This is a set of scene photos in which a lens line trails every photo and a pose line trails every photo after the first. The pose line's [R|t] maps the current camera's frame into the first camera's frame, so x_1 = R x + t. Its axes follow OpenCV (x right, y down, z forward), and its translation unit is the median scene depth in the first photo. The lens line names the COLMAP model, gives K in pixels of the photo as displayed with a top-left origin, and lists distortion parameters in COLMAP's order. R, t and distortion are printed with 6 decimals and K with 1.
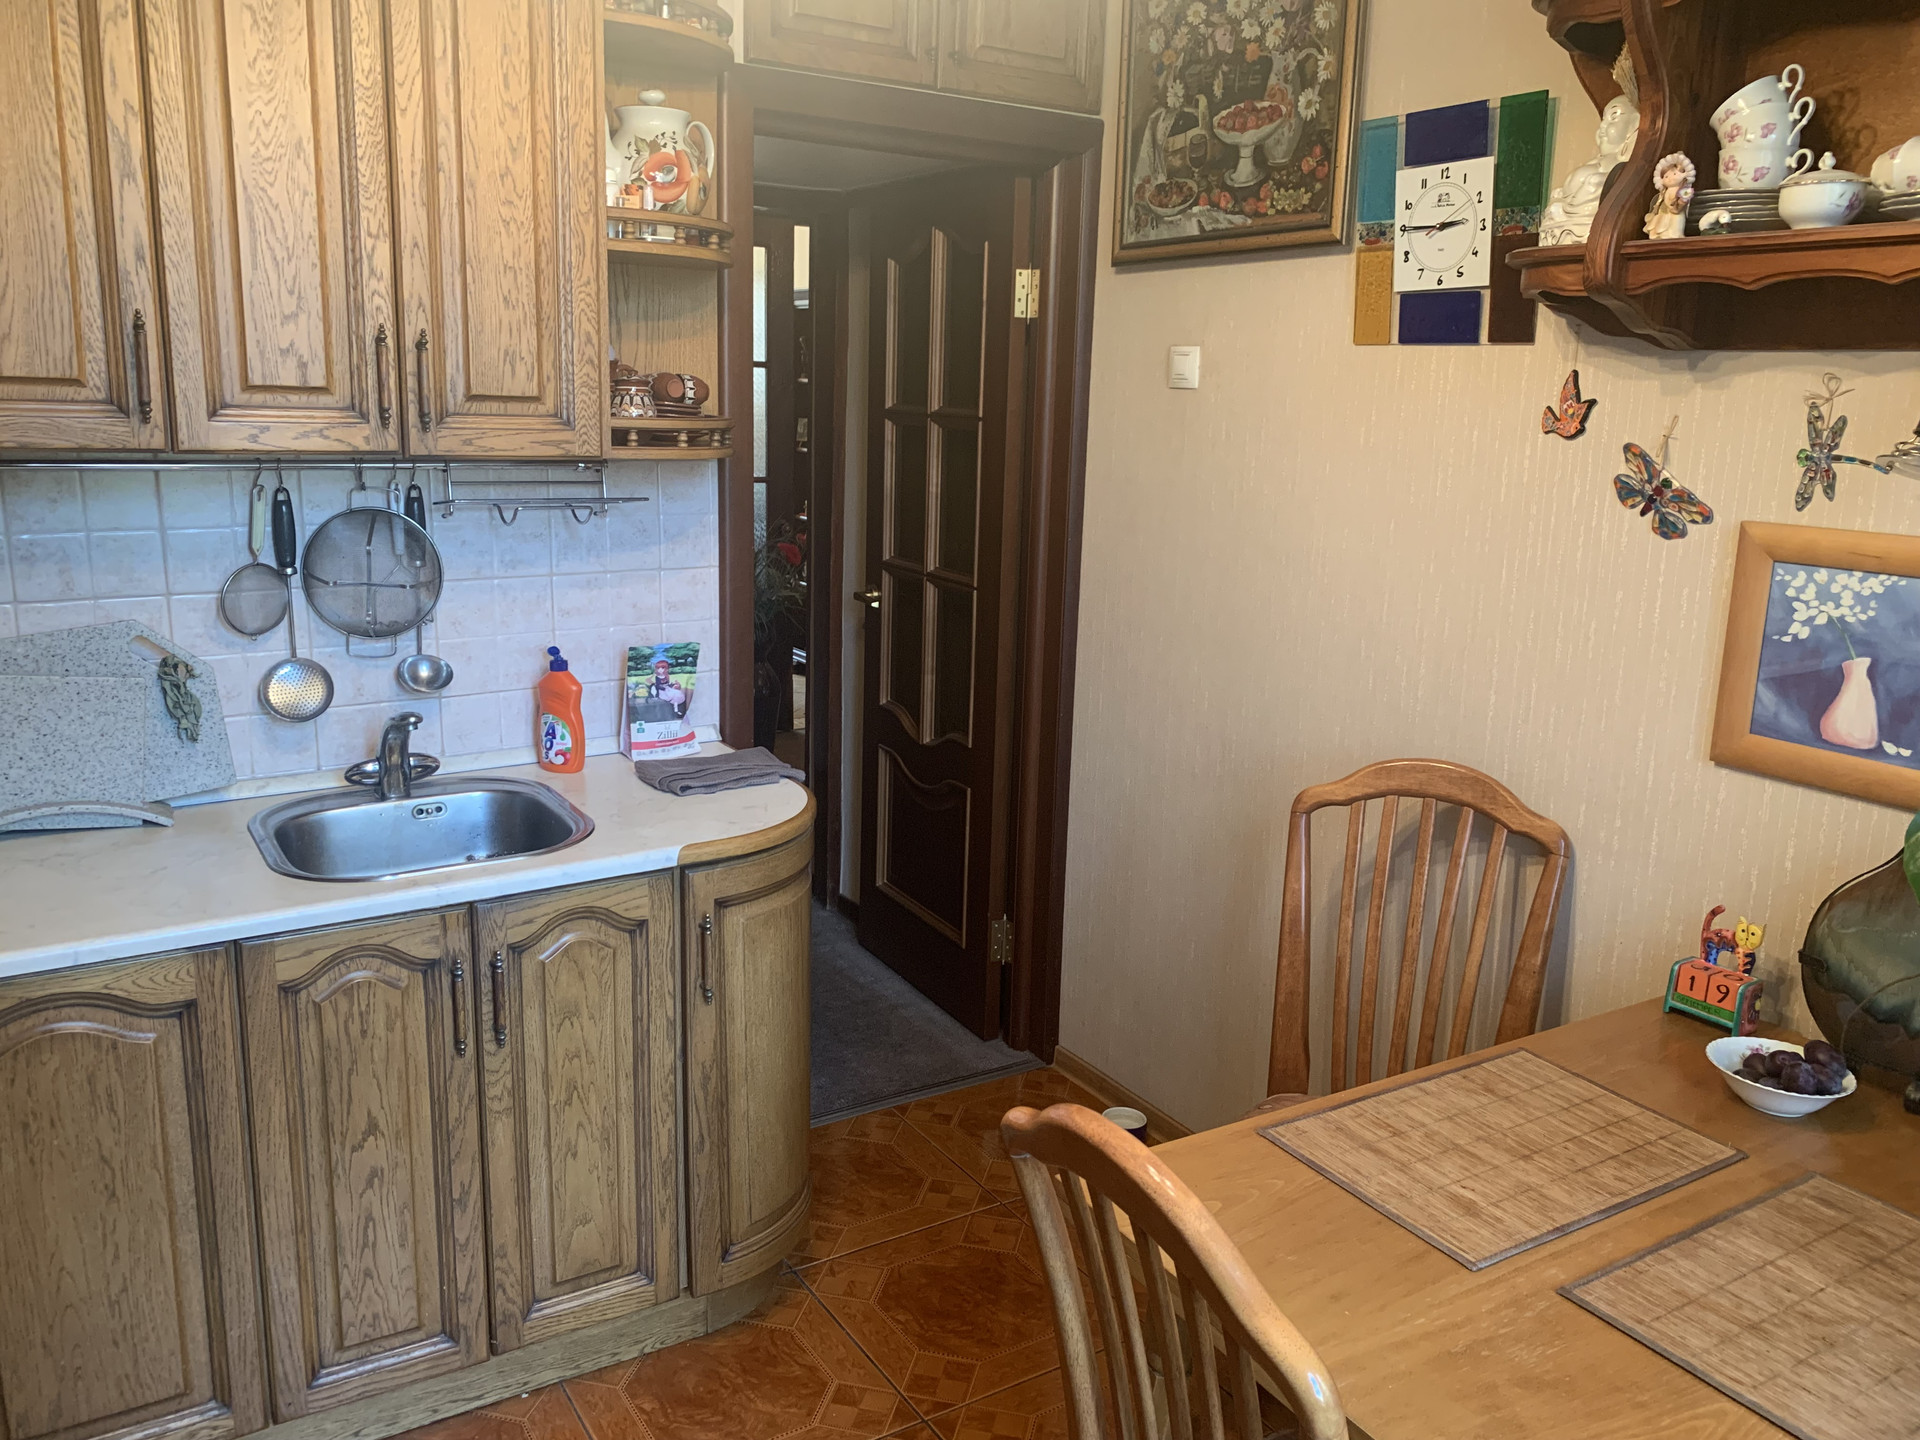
lens RADIAL K [[1455.6, 0, 945.3], [0, 1455.6, 700.8], [0, 0, 1]] dist [0.026744, -0.050278]
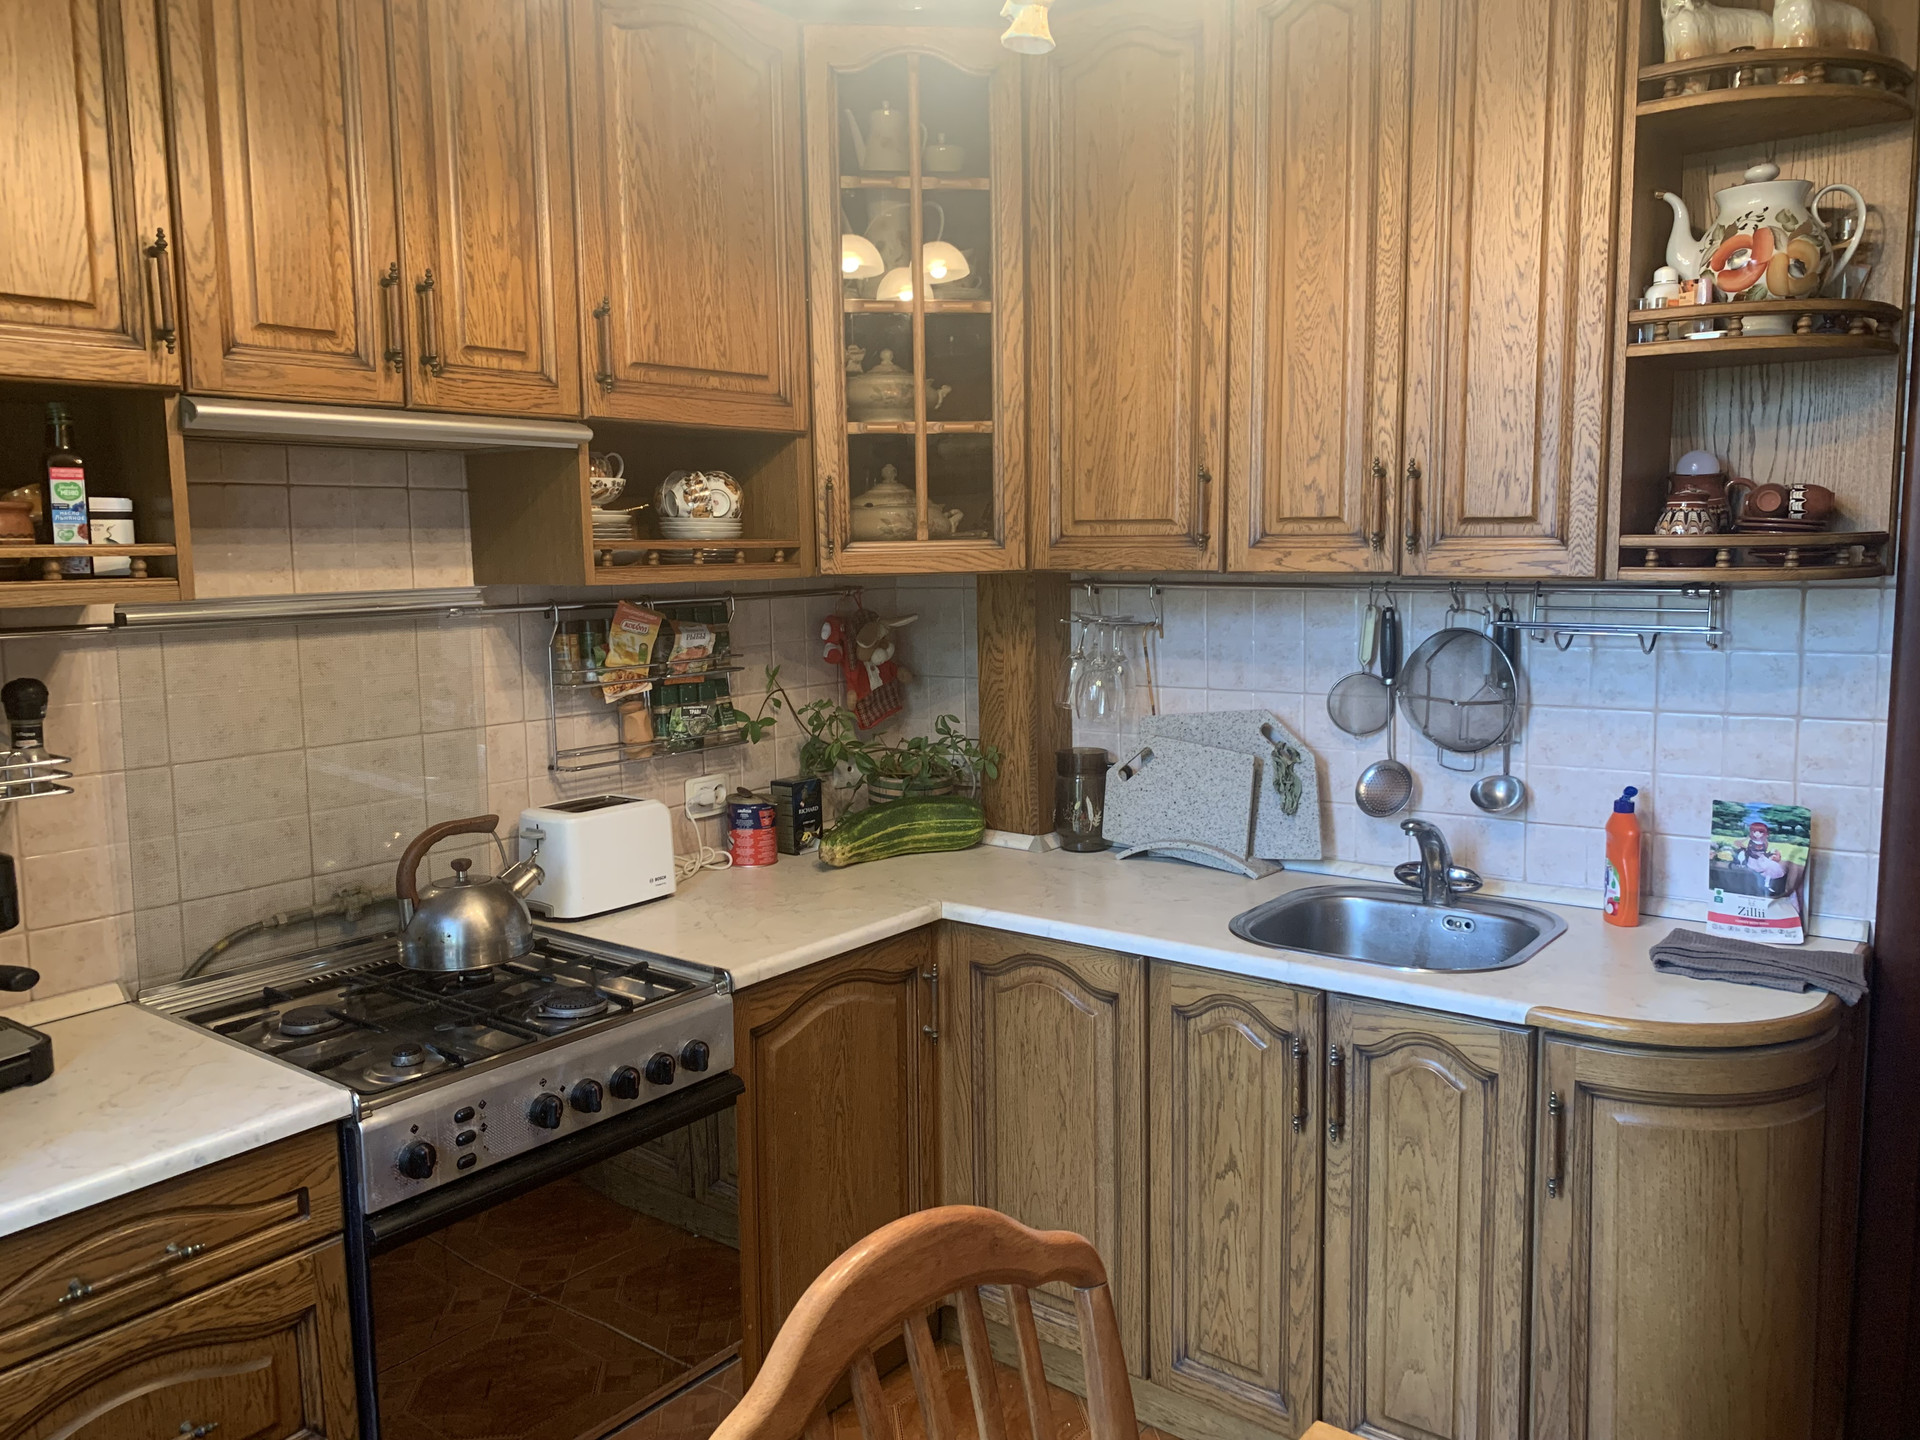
lens RADIAL K [[1455.6, 0, 939.6], [0, 1455.6, 703.2], [0, 0, 1]] dist [0.026744, -0.050278]
pose [[0.346556, 0.076206, -0.934929, 0.519889], [-0.172094, 0.984943, 0.016492, -0.034759], [0.922108, 0.155180, 0.354453, 0.317704]]
